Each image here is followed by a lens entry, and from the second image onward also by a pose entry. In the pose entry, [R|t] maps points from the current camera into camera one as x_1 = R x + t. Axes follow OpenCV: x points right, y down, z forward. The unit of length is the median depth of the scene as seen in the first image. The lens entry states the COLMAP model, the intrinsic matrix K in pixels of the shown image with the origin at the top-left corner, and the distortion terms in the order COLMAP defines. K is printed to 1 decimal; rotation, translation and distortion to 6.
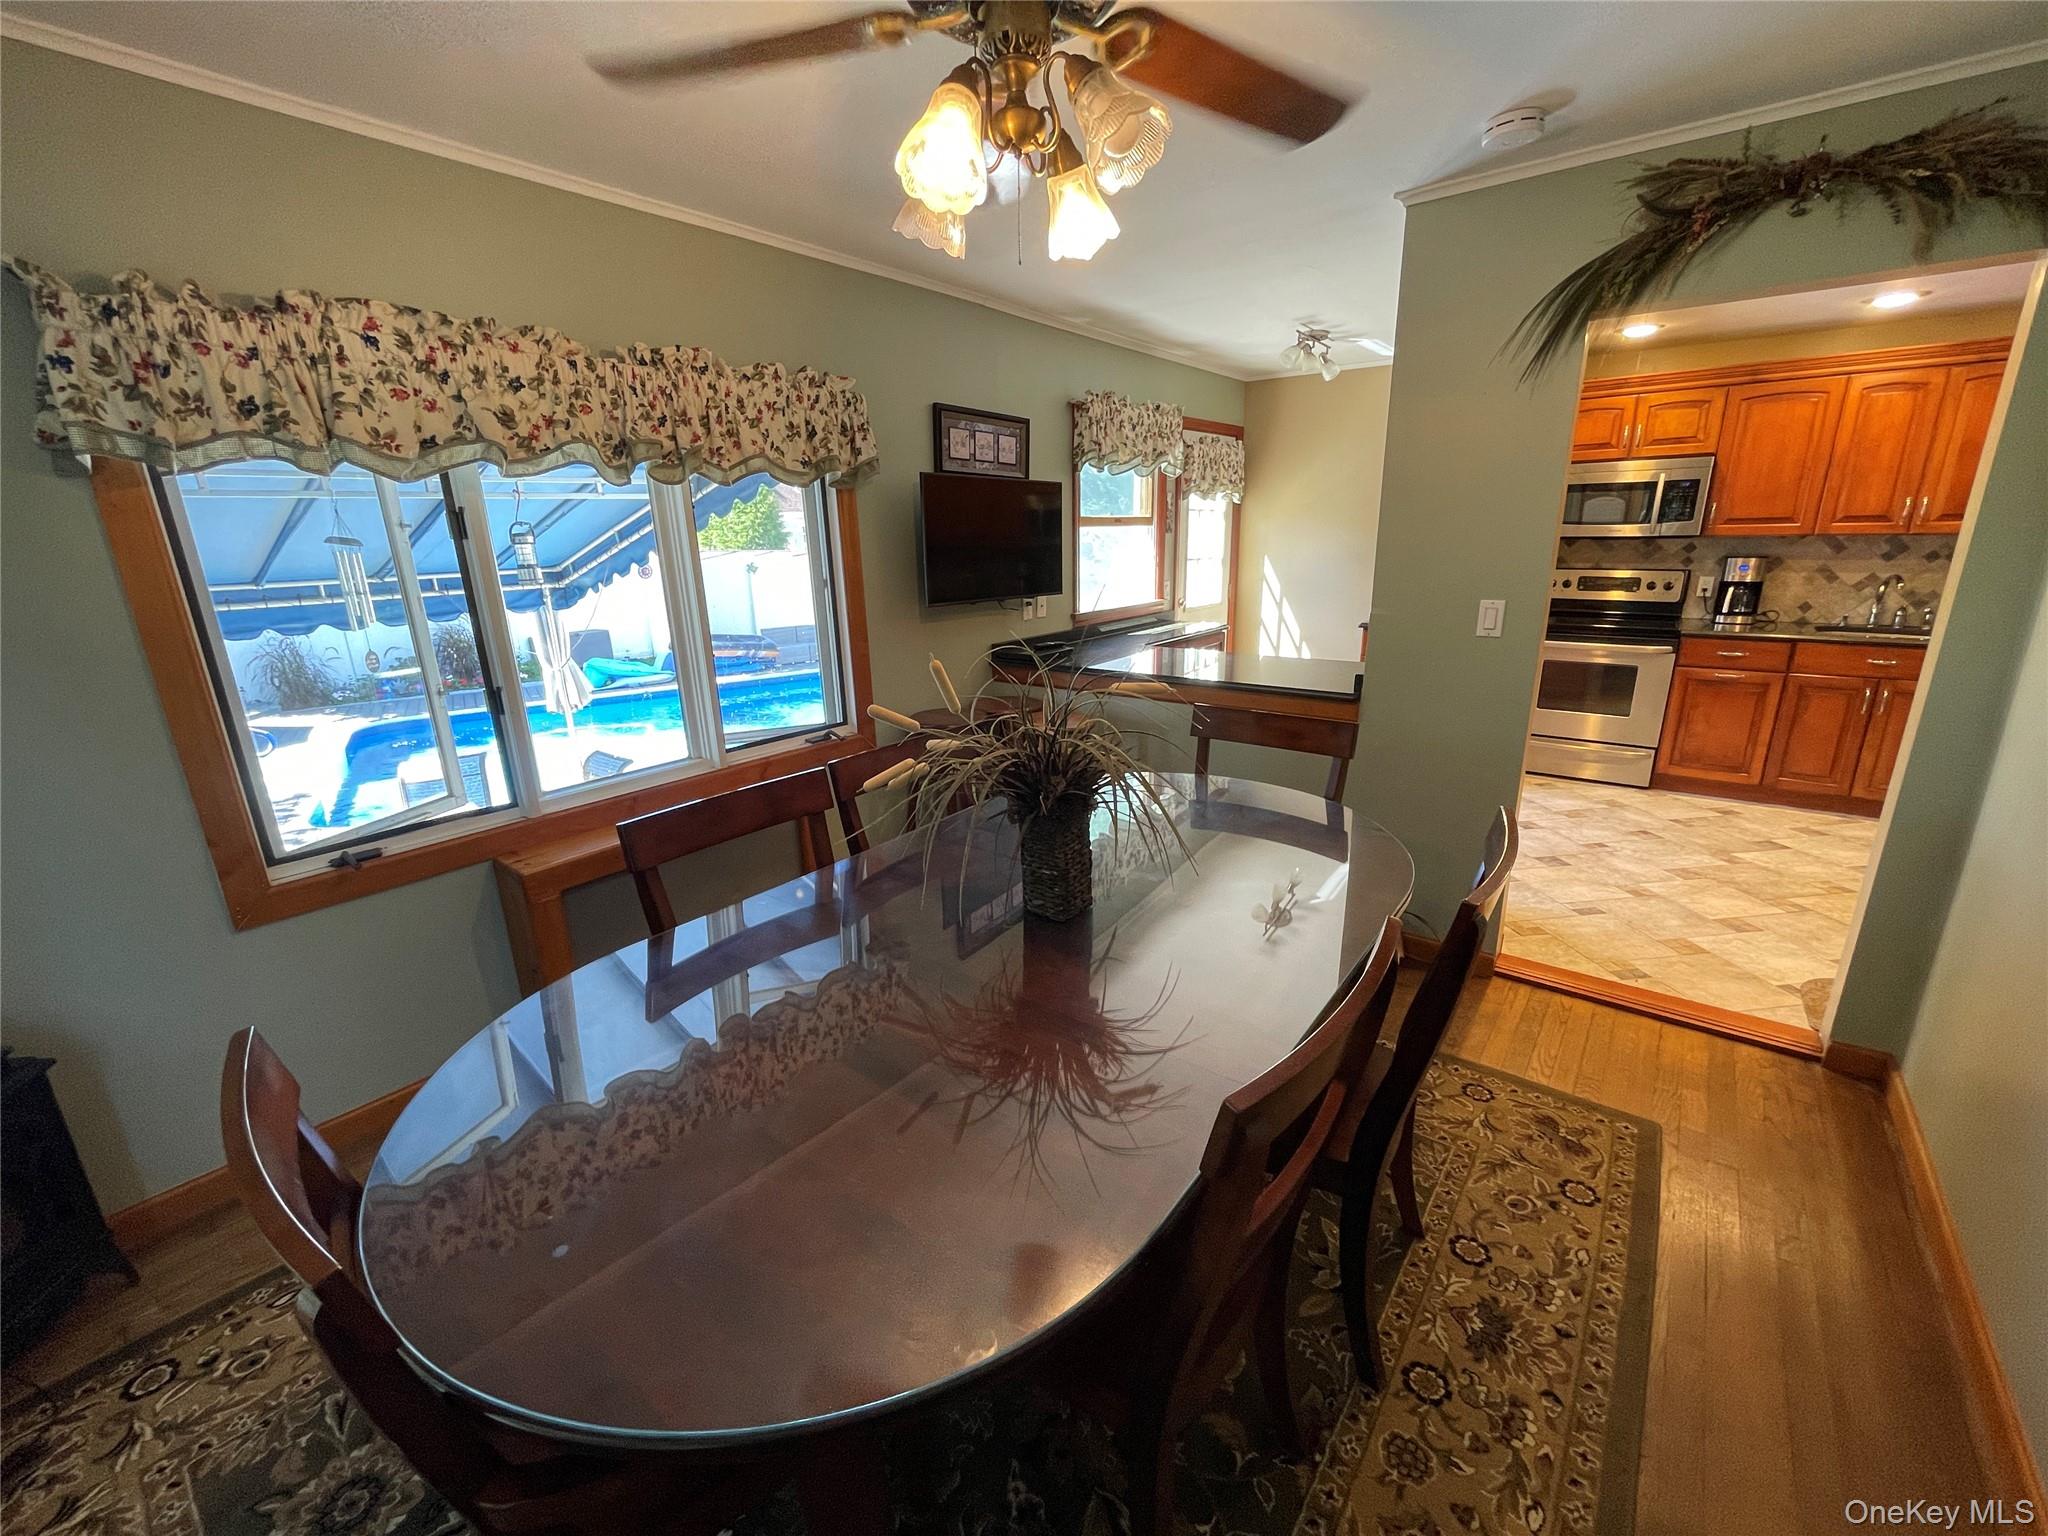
lens RADIAL K [[825.7, 0, 1027.0], [0, 825.7, 761.9], [0, 0, 1]] dist [-0.000833, -0.000683]
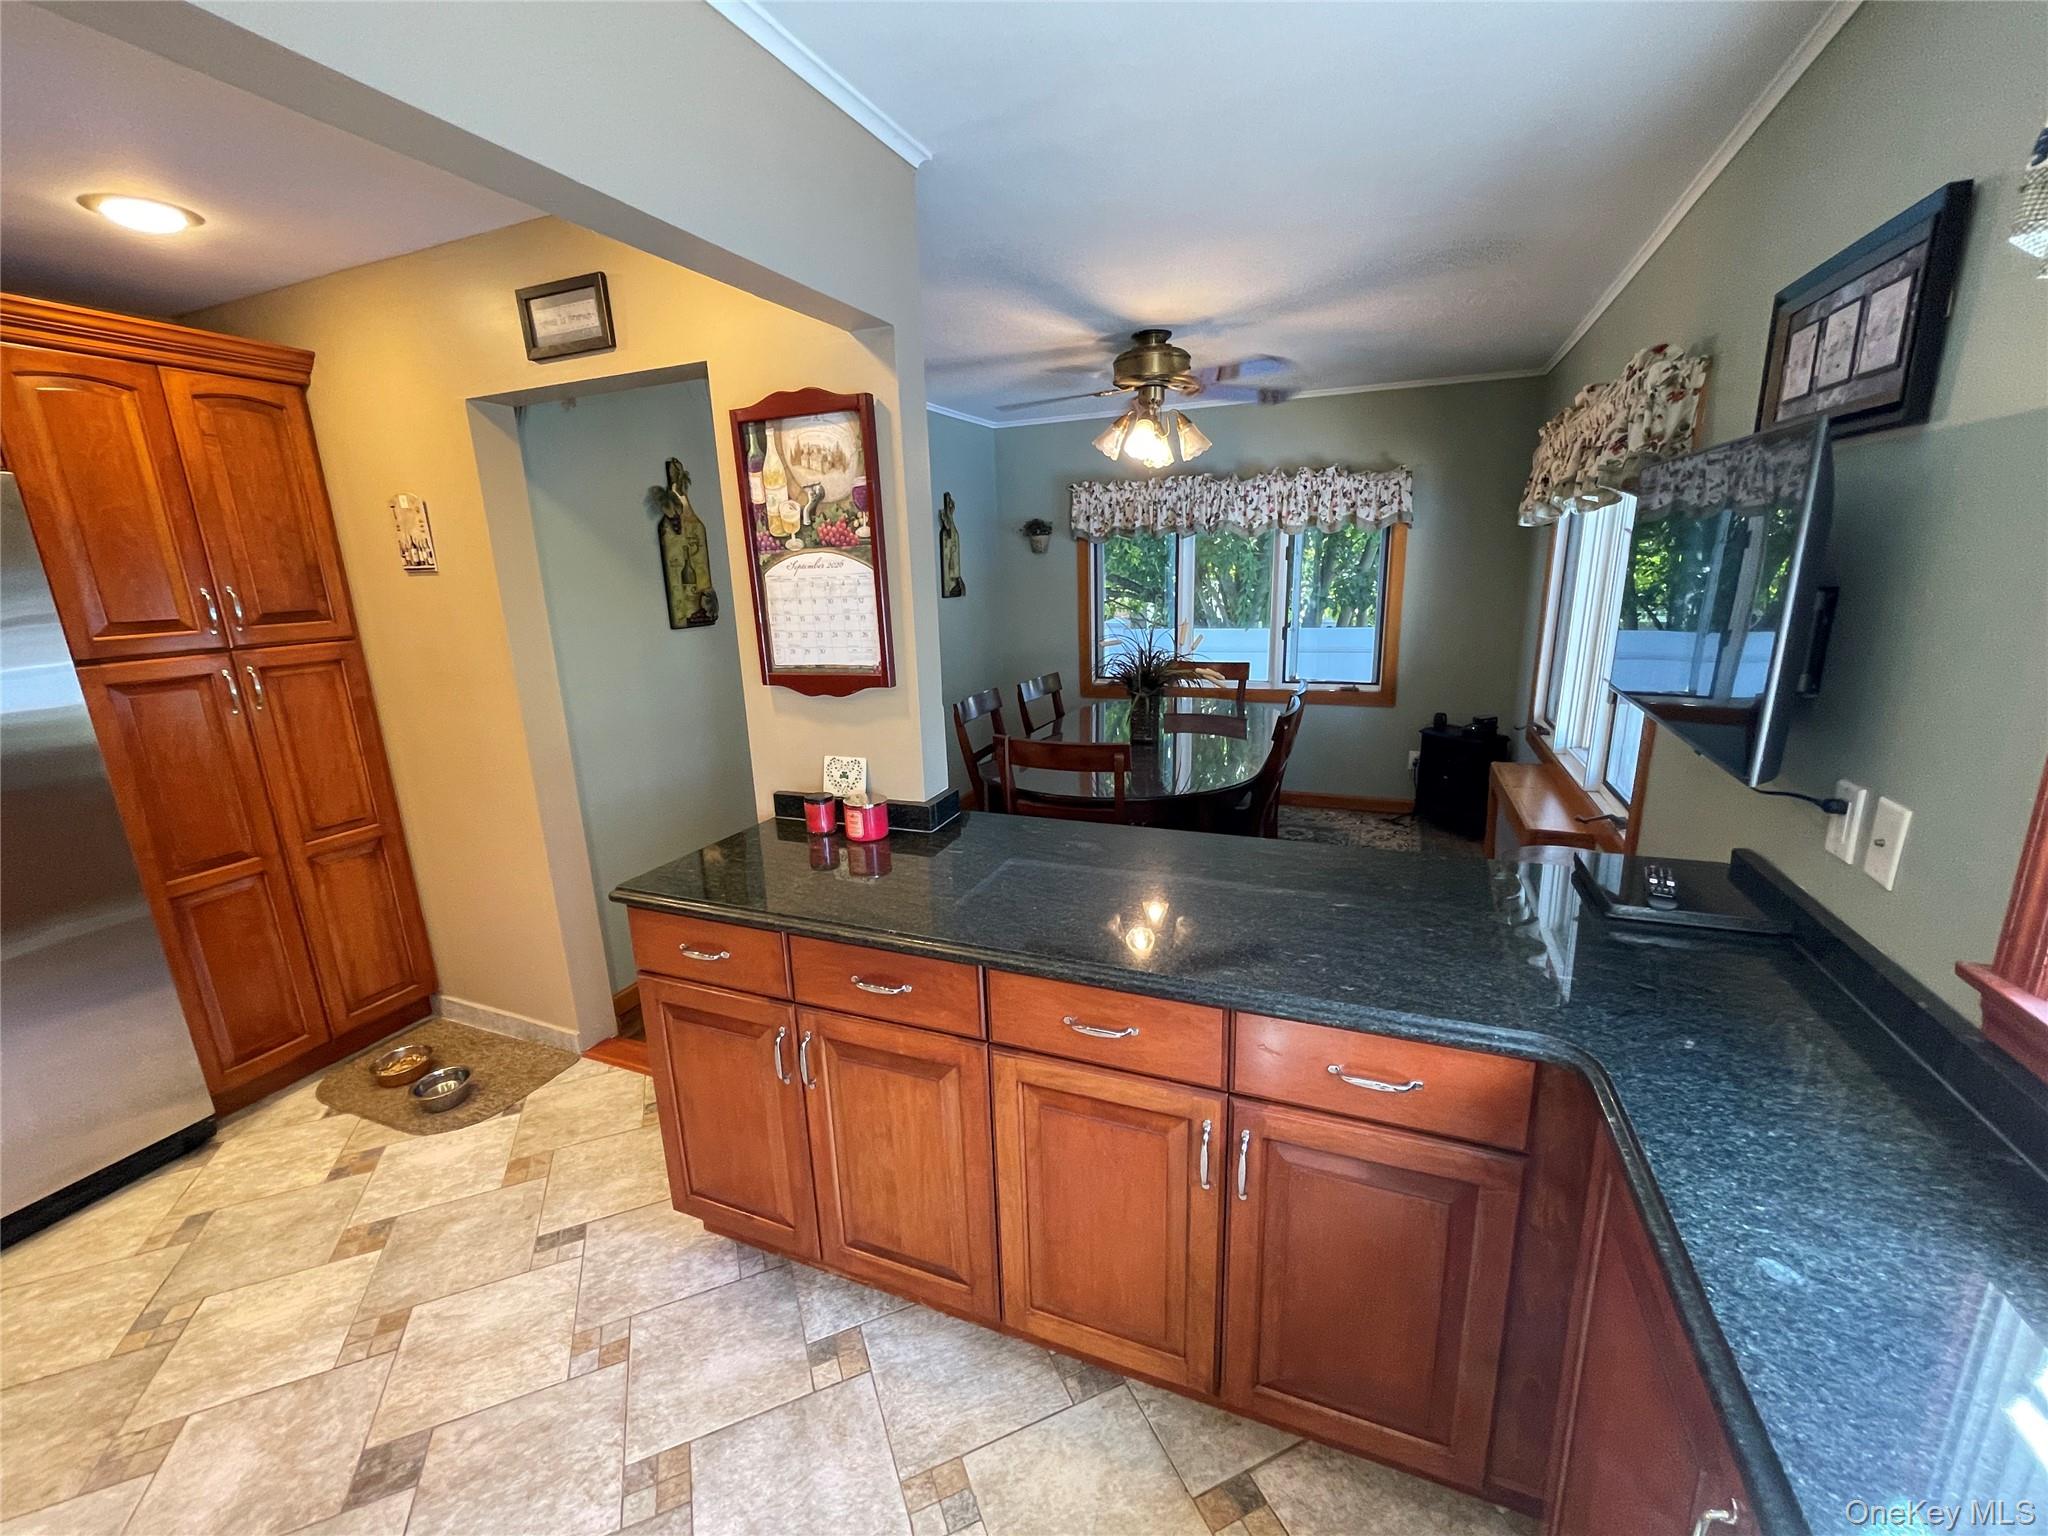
lens RADIAL K [[825.7, 0, 1030.6], [0, 825.7, 764.5], [0, 0, 1]] dist [-0.000833, -0.000683]
pose [[-0.962165, 0.114524, -0.247232, 0.551884], [-0.021639, 0.872392, 0.488328, -0.522554], [0.271608, 0.475202, -0.836906, 1.739778]]
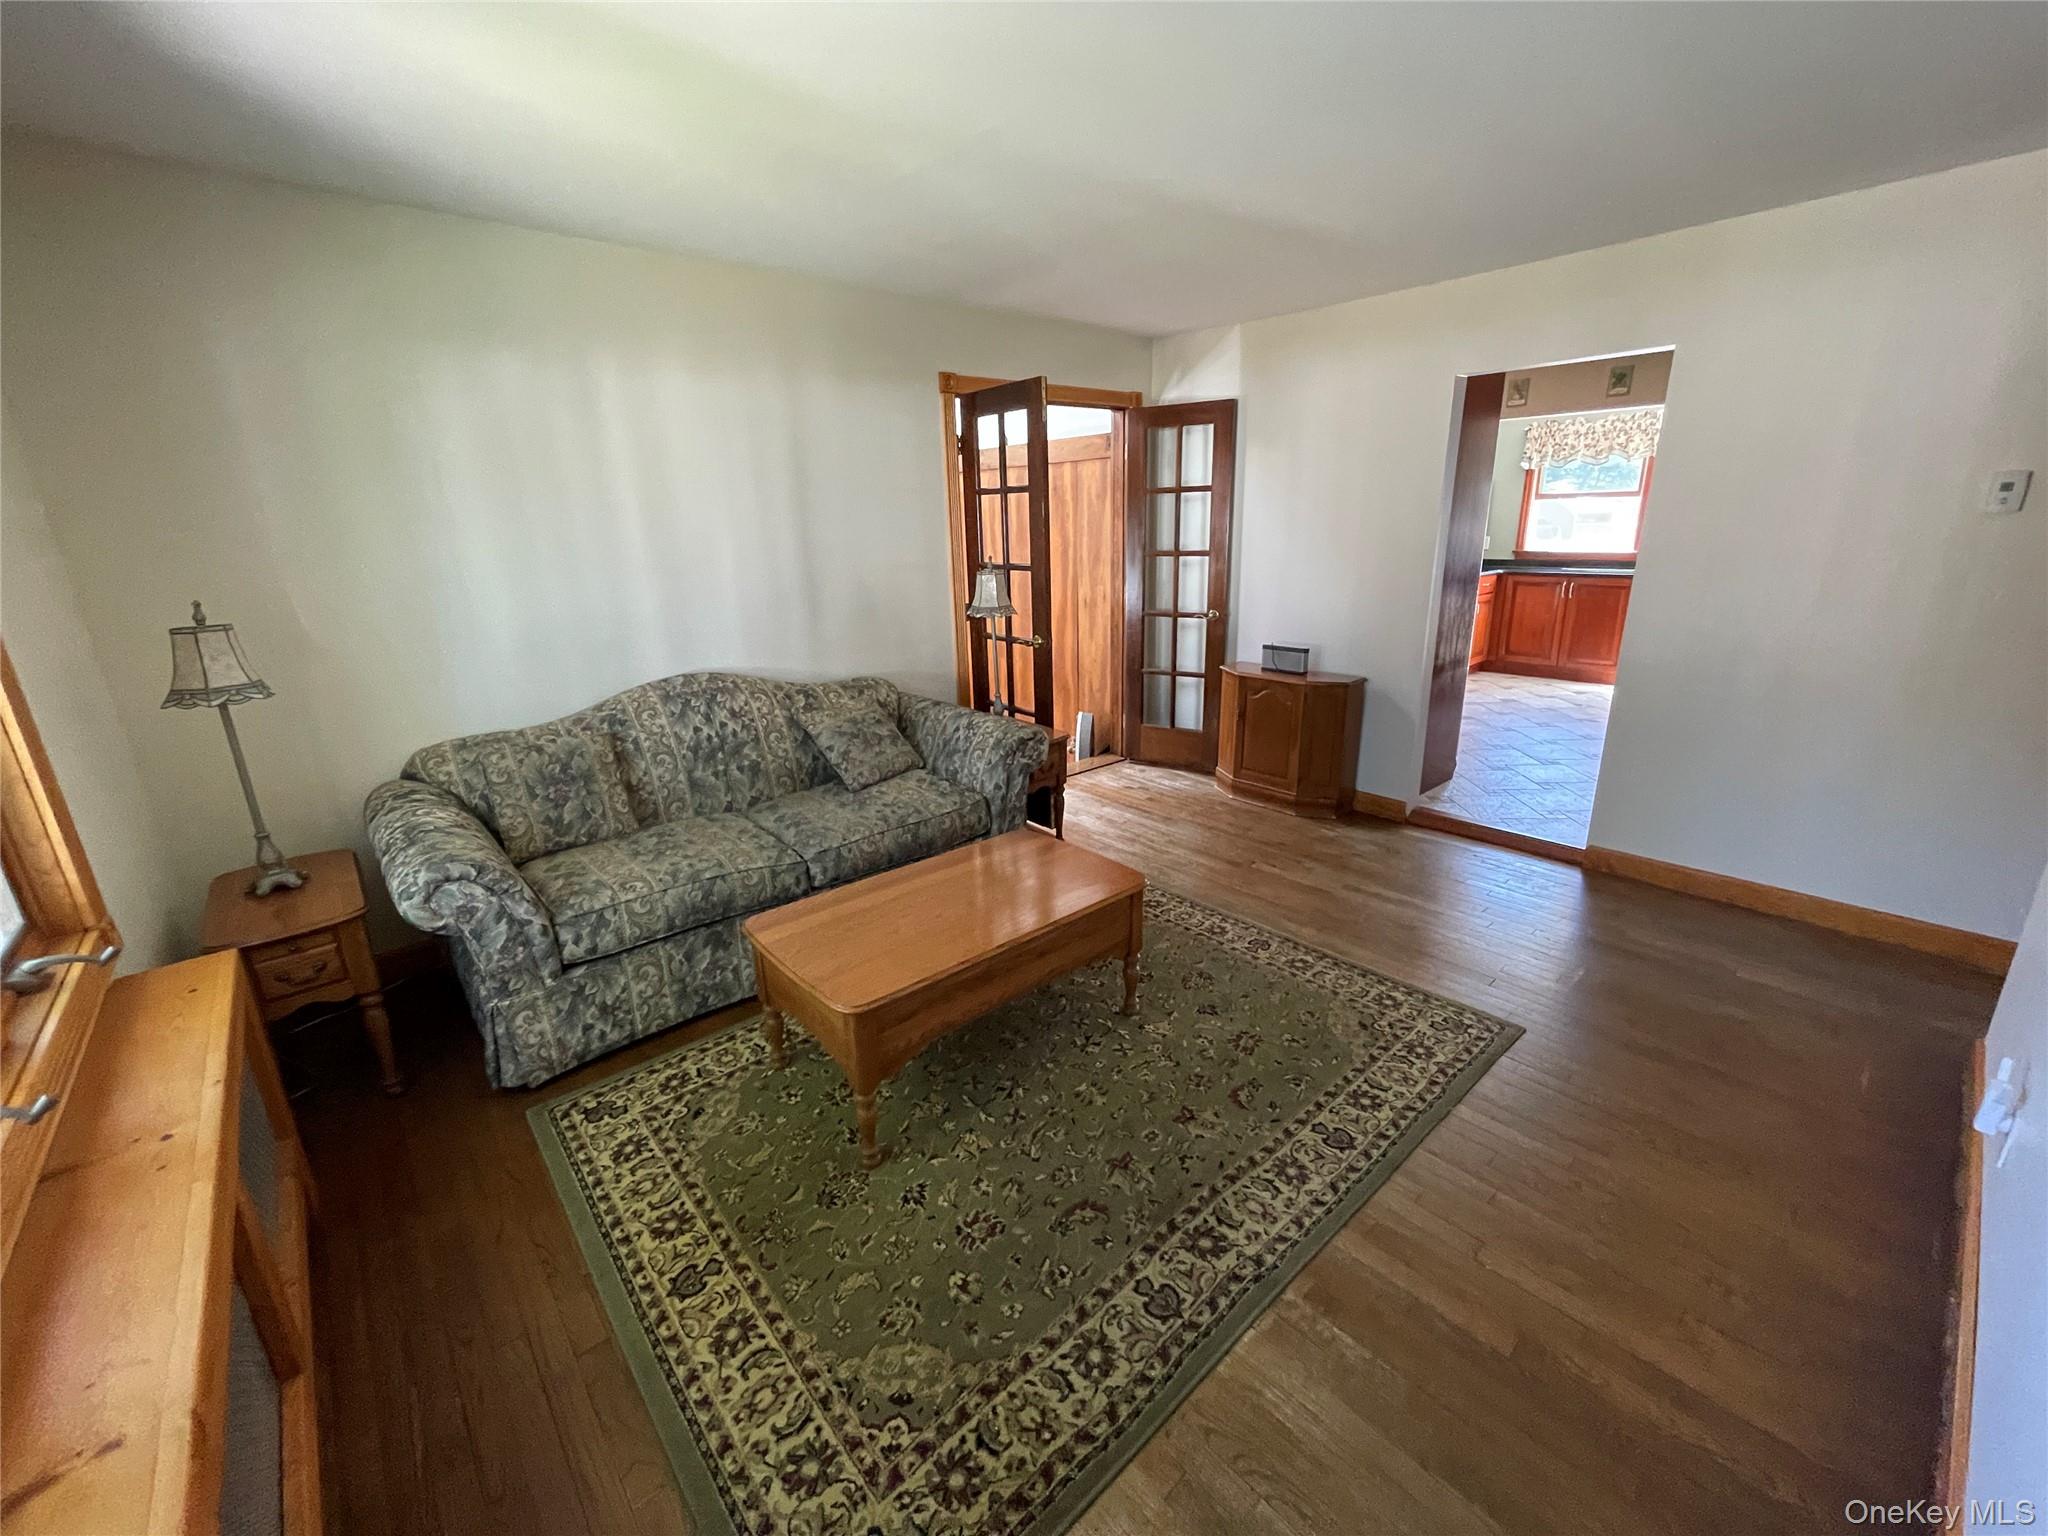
lens RADIAL K [[825.7, 0, 1025.4], [0, 825.7, 760.3], [0, 0, 1]] dist [-0.000833, -0.000683]
pose [[-0.188874, 0.303108, -0.934051, 3.219562], [-0.238362, 0.908574, 0.343040, -0.205985], [0.952633, 0.287434, -0.099356, 0.507522]]
